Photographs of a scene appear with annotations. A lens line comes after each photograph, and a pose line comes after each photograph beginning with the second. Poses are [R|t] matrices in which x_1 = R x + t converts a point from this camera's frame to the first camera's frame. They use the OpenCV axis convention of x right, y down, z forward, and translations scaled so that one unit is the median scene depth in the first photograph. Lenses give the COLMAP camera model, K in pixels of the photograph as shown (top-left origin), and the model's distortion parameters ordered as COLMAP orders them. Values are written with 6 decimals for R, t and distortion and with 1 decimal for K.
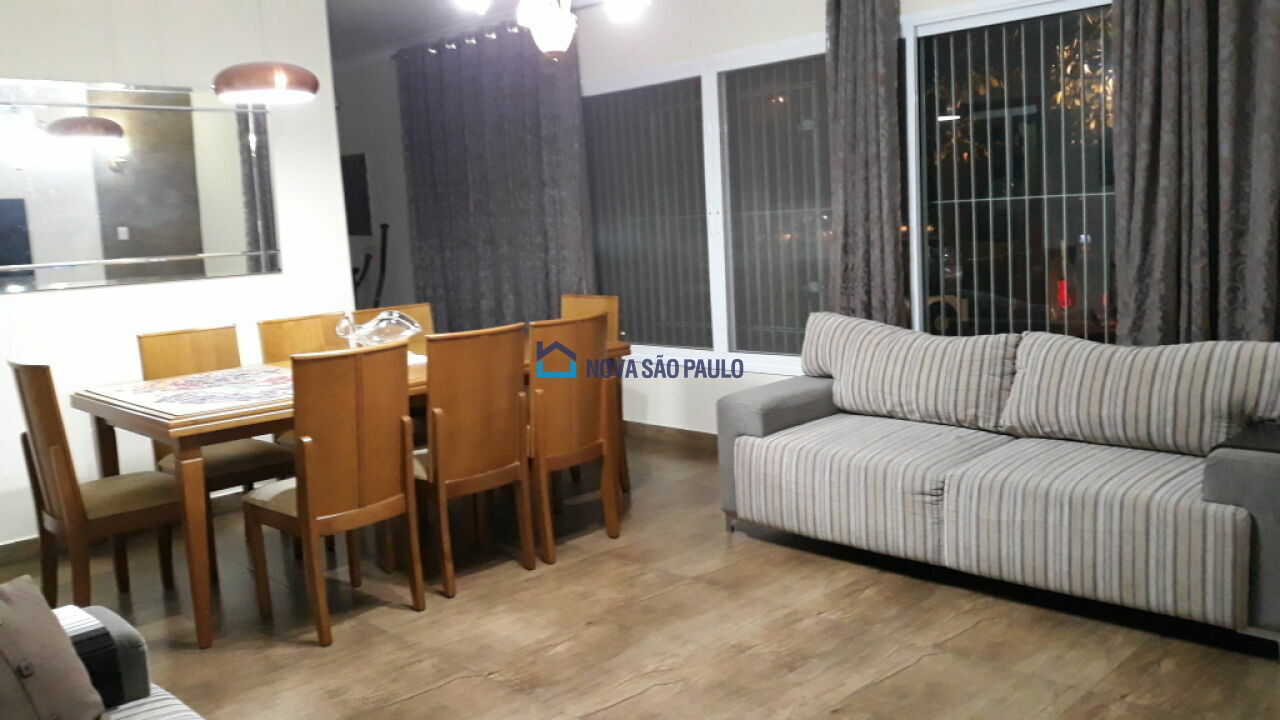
lens RADIAL K [[1052.7, 0, 641.3], [0, 1052.7, 338.6], [0, 0, 1]] dist [0.026174, -0.009520]
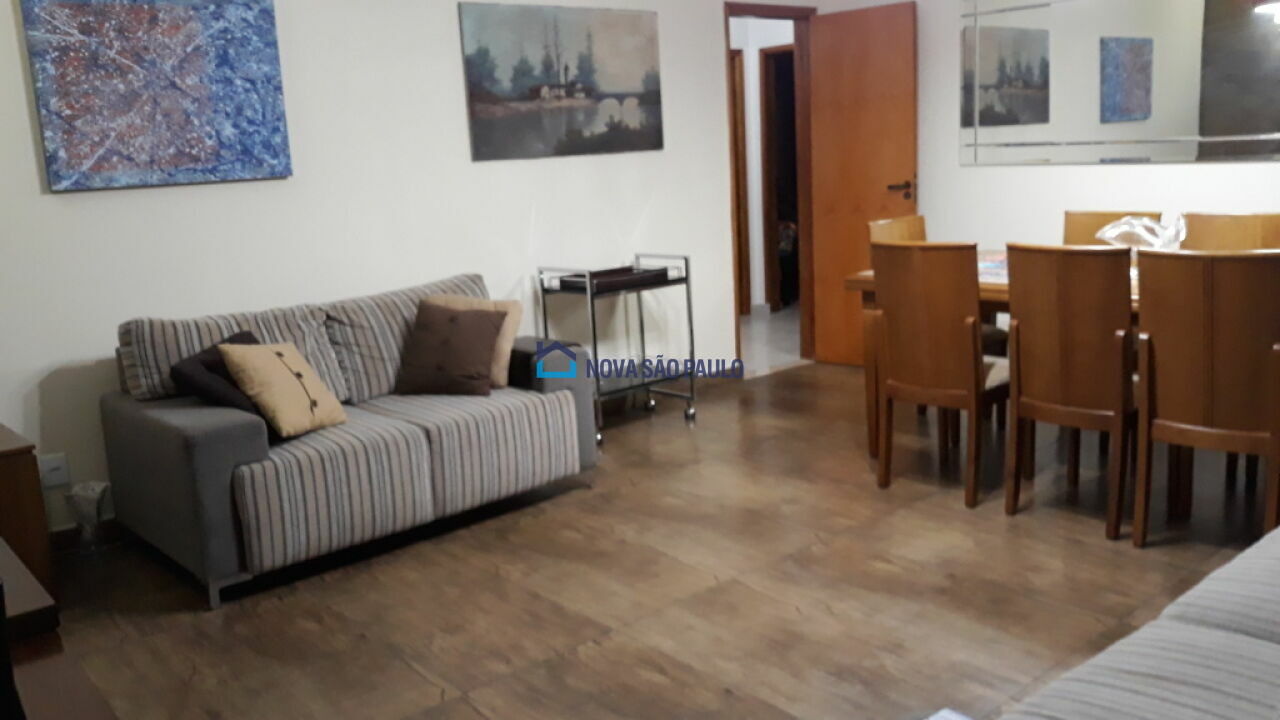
lens RADIAL K [[1052.7, 0, 641.3], [0, 1052.7, 338.6], [0, 0, 1]] dist [0.026174, -0.009520]
pose [[-0.060624, 0.226437, -0.972137, 0.841327], [-0.055338, 0.971668, 0.229778, -0.133796], [0.996626, 0.067727, -0.046375, 0.770448]]
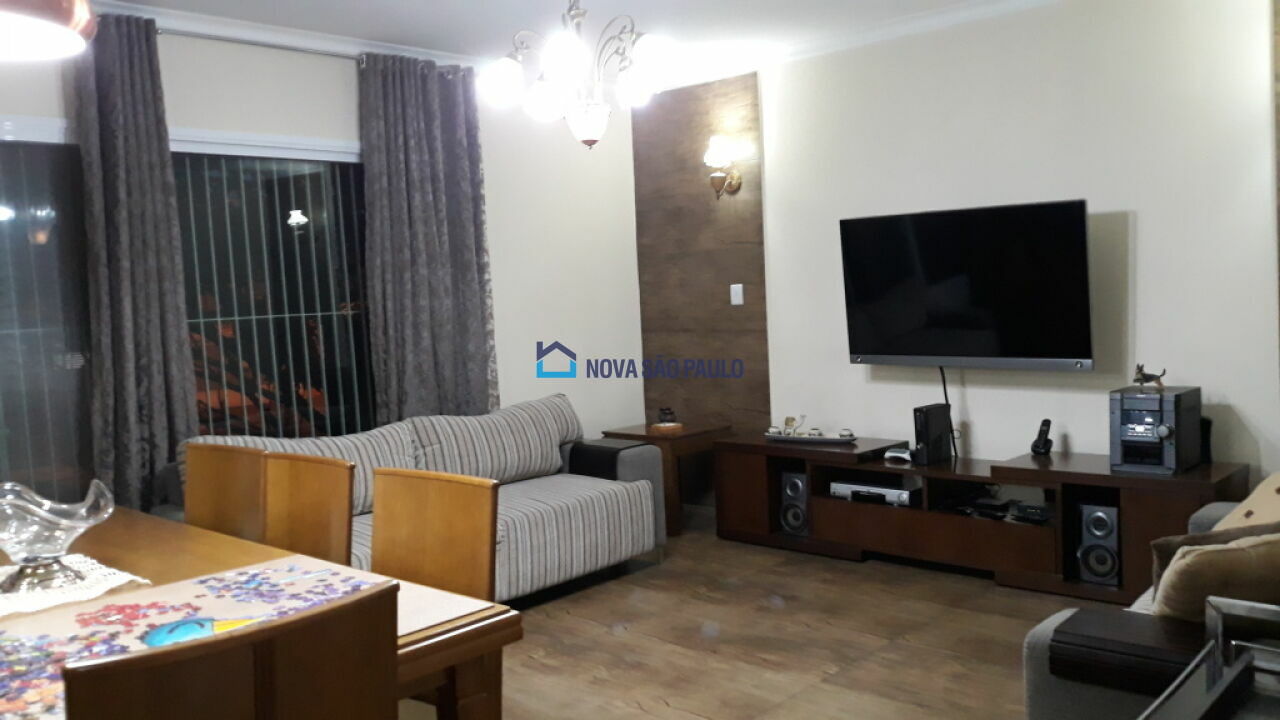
lens RADIAL K [[1052.7, 0, 641.3], [0, 1052.7, 338.6], [0, 0, 1]] dist [0.026174, -0.009520]
pose [[-0.034800, 0.002933, 0.999390, -0.993729], [0.167765, 0.985823, 0.002949, -0.065054], [-0.985213, 0.167765, -0.034799, 0.876867]]
